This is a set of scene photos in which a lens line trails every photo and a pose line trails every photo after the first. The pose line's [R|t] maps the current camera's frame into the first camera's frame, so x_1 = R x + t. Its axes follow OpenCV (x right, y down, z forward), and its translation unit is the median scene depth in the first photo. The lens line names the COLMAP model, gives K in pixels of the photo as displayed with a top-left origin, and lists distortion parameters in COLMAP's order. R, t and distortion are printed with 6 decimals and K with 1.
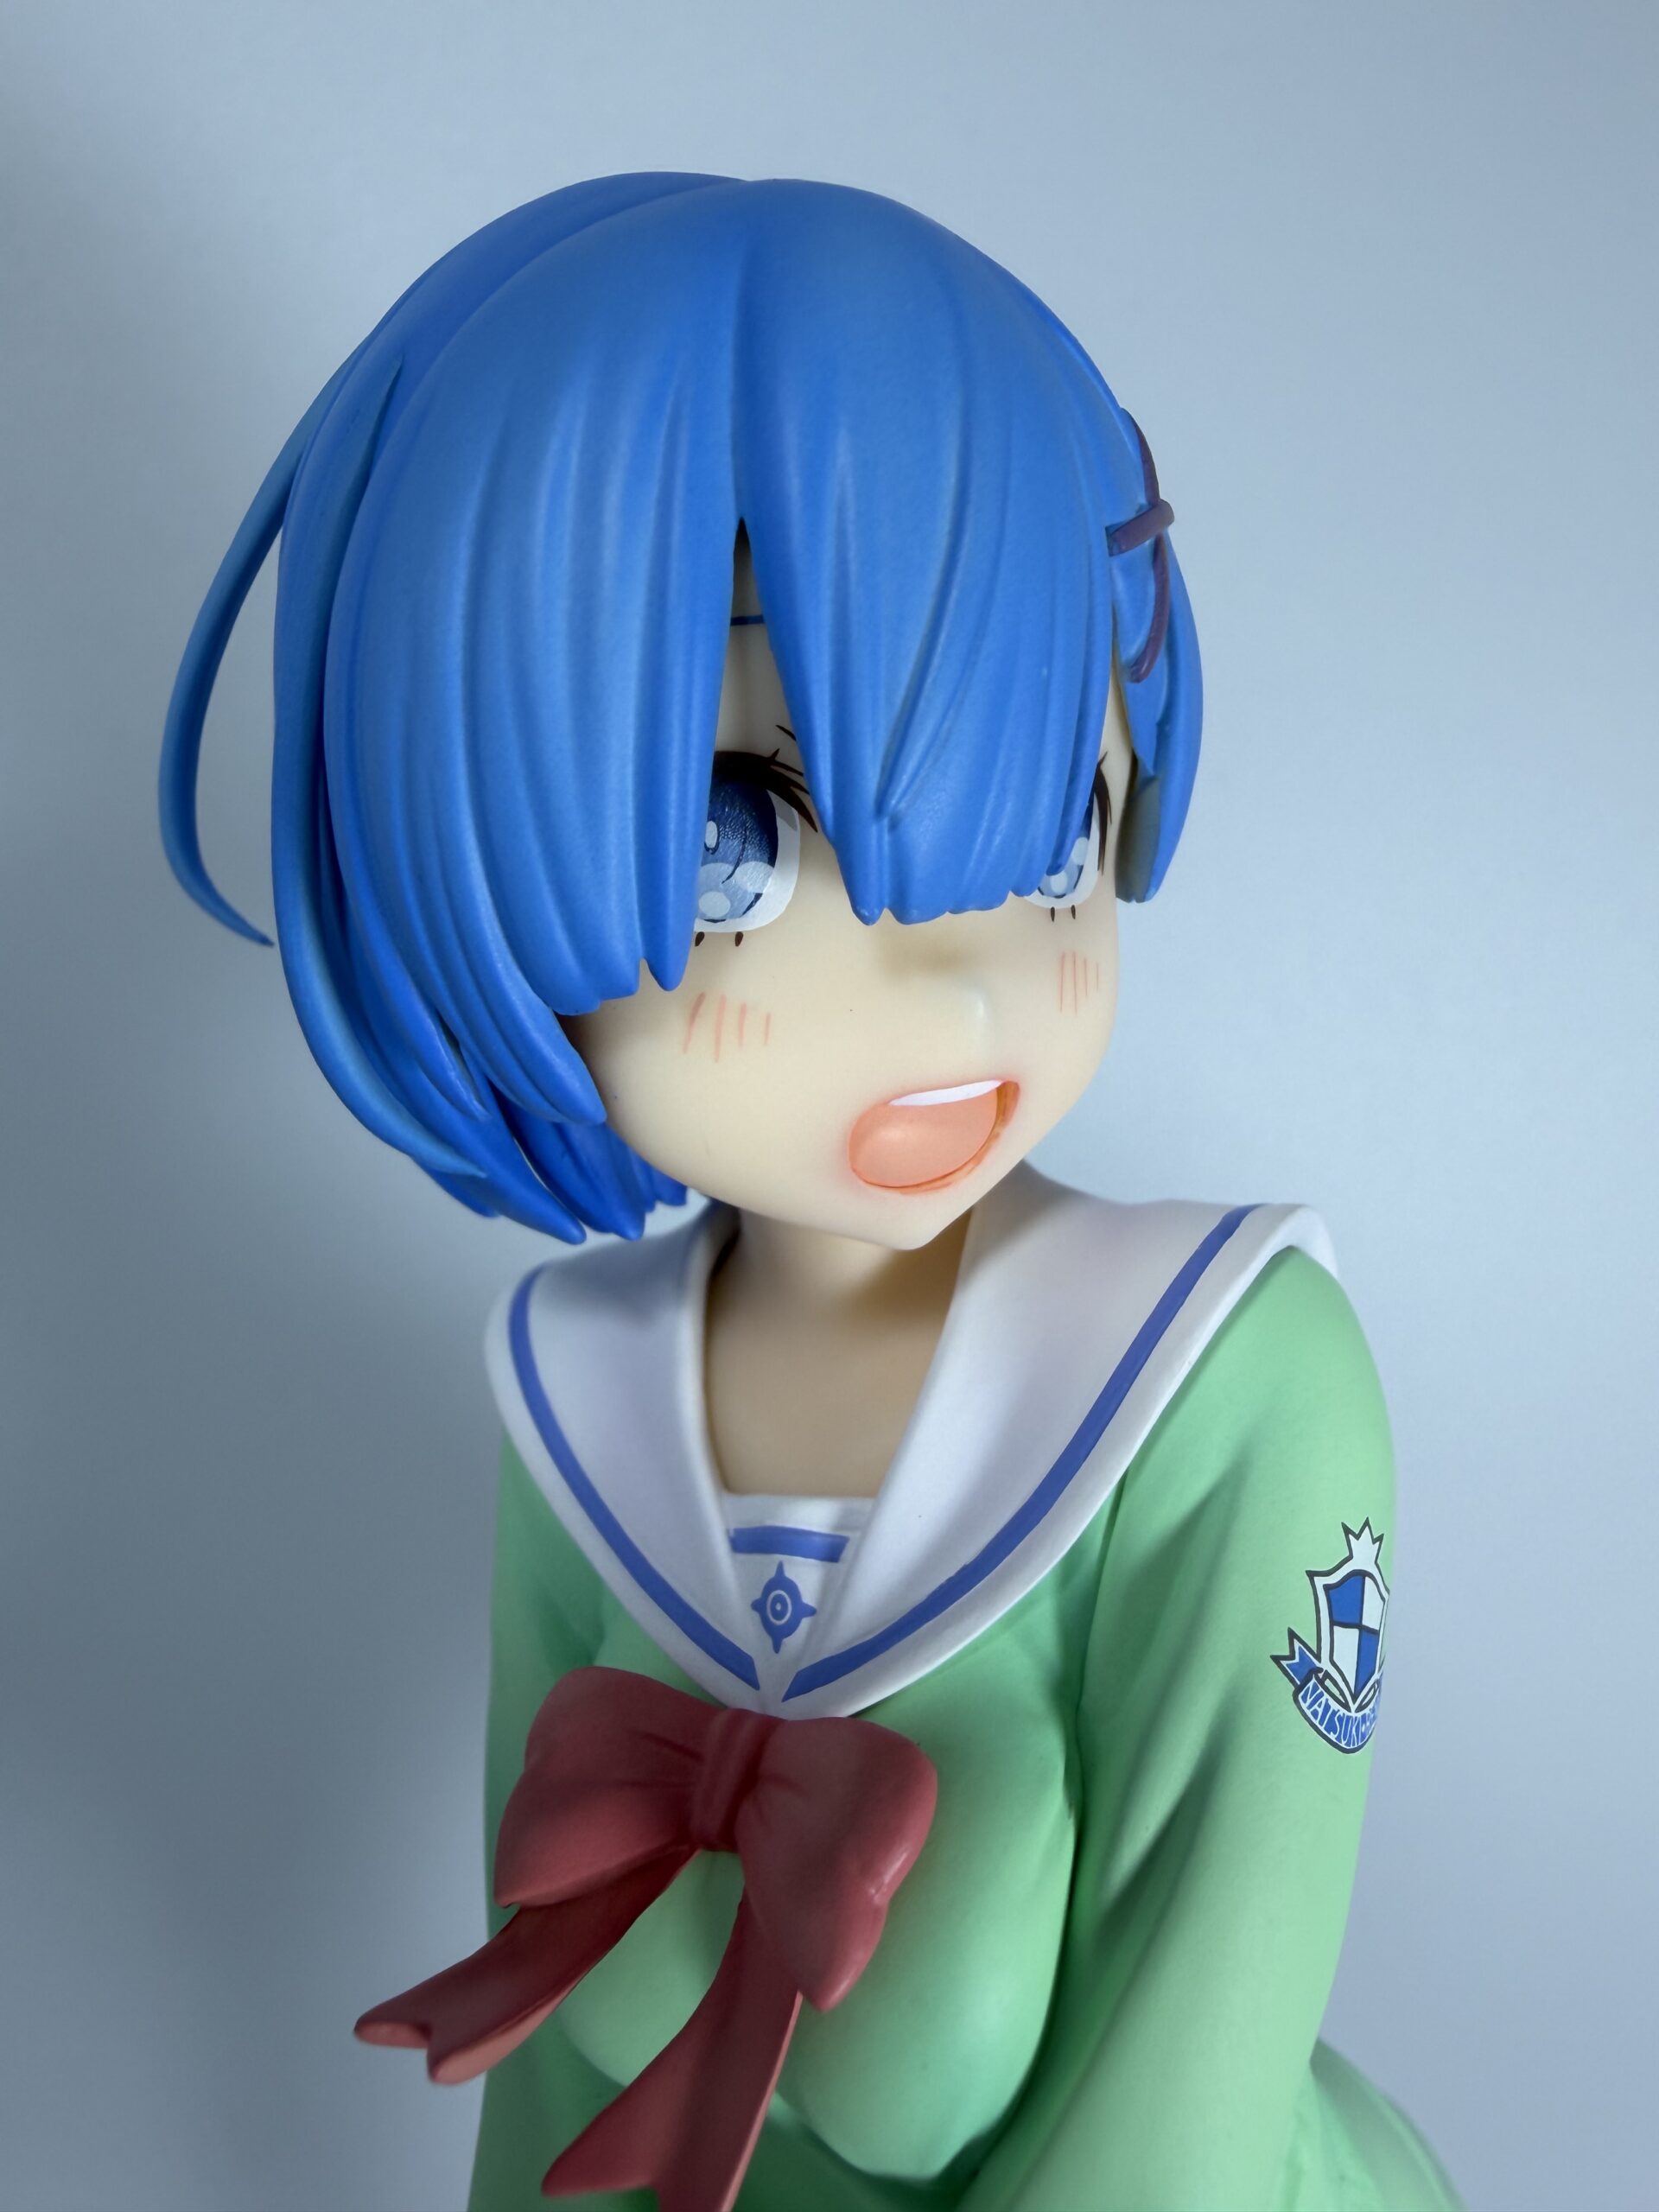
lens RADIAL K [[1673.9, 0, 823.7], [0, 1673.9, 1029.2], [0, 0, 1]] dist [0.009927, 0.002251]
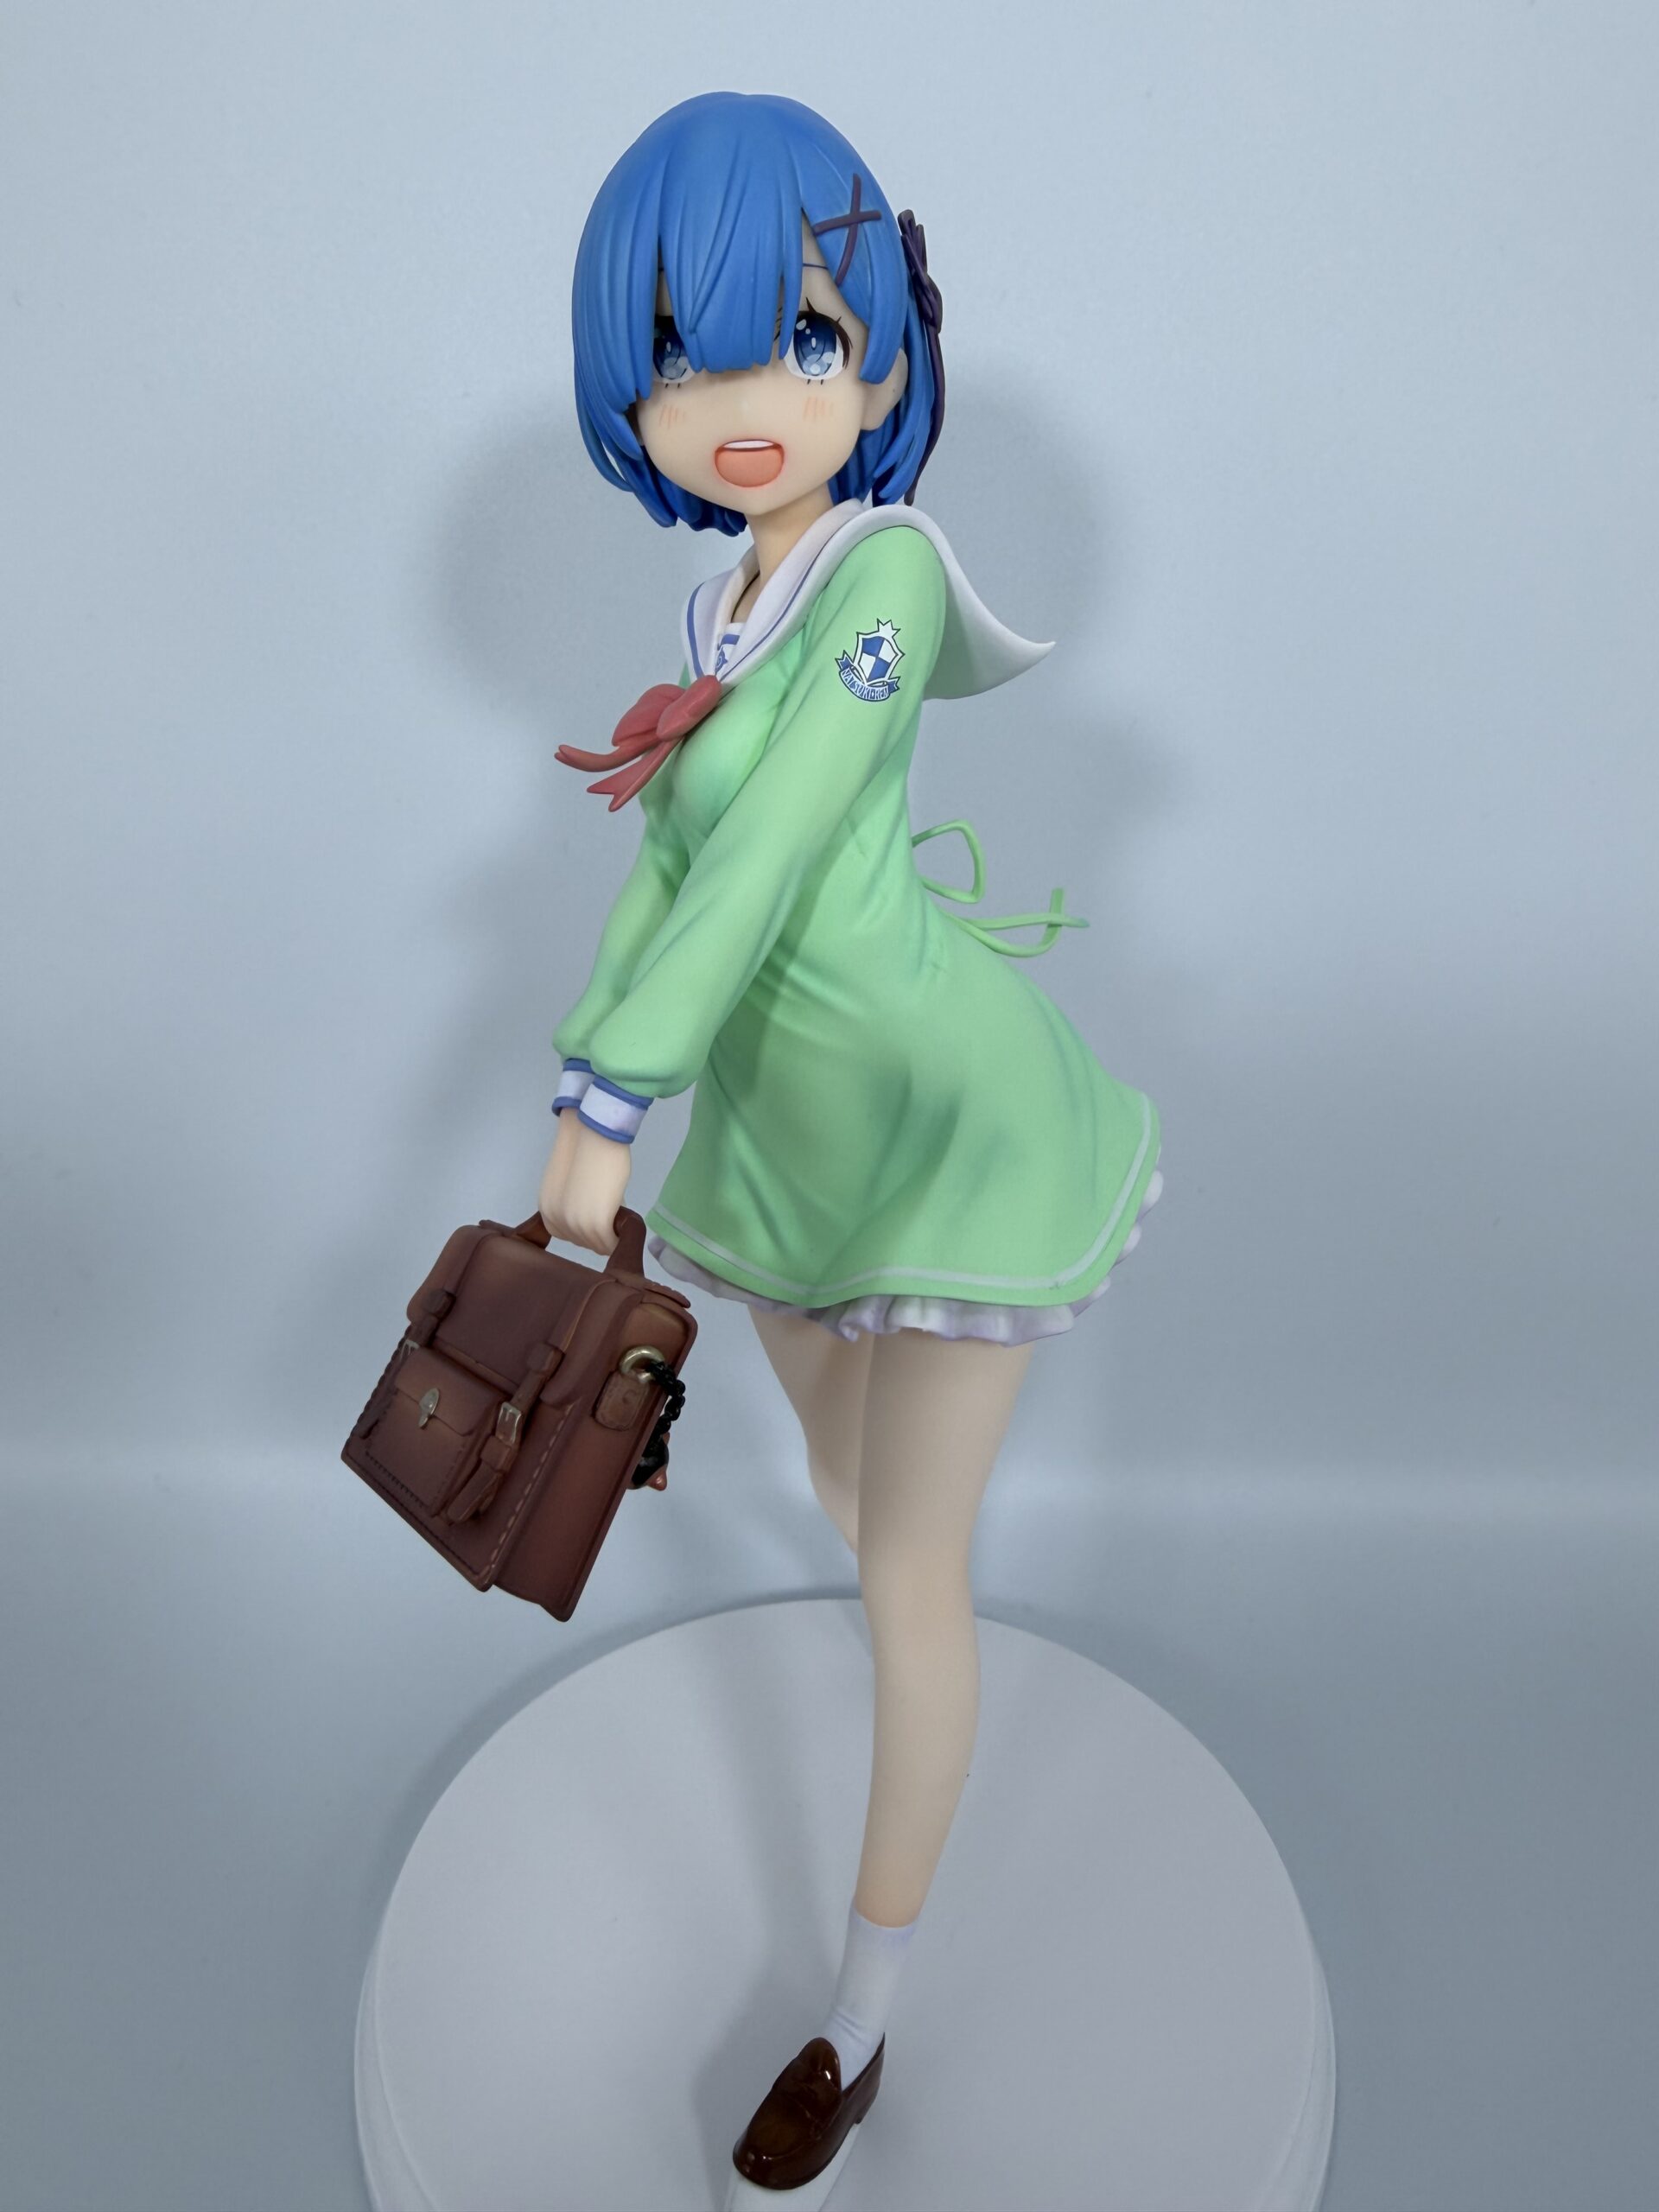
lens RADIAL K [[1608.0, 0, 835.5], [0, 1608.0, 996.3], [0, 0, 1]] dist [0.002053, 0.000382]
pose [[0.869751, 0.150534, -0.469970, 1.576681], [-0.083114, 0.983419, 0.161179, 0.491109], [0.486441, -0.101125, 0.867842, -1.326216]]
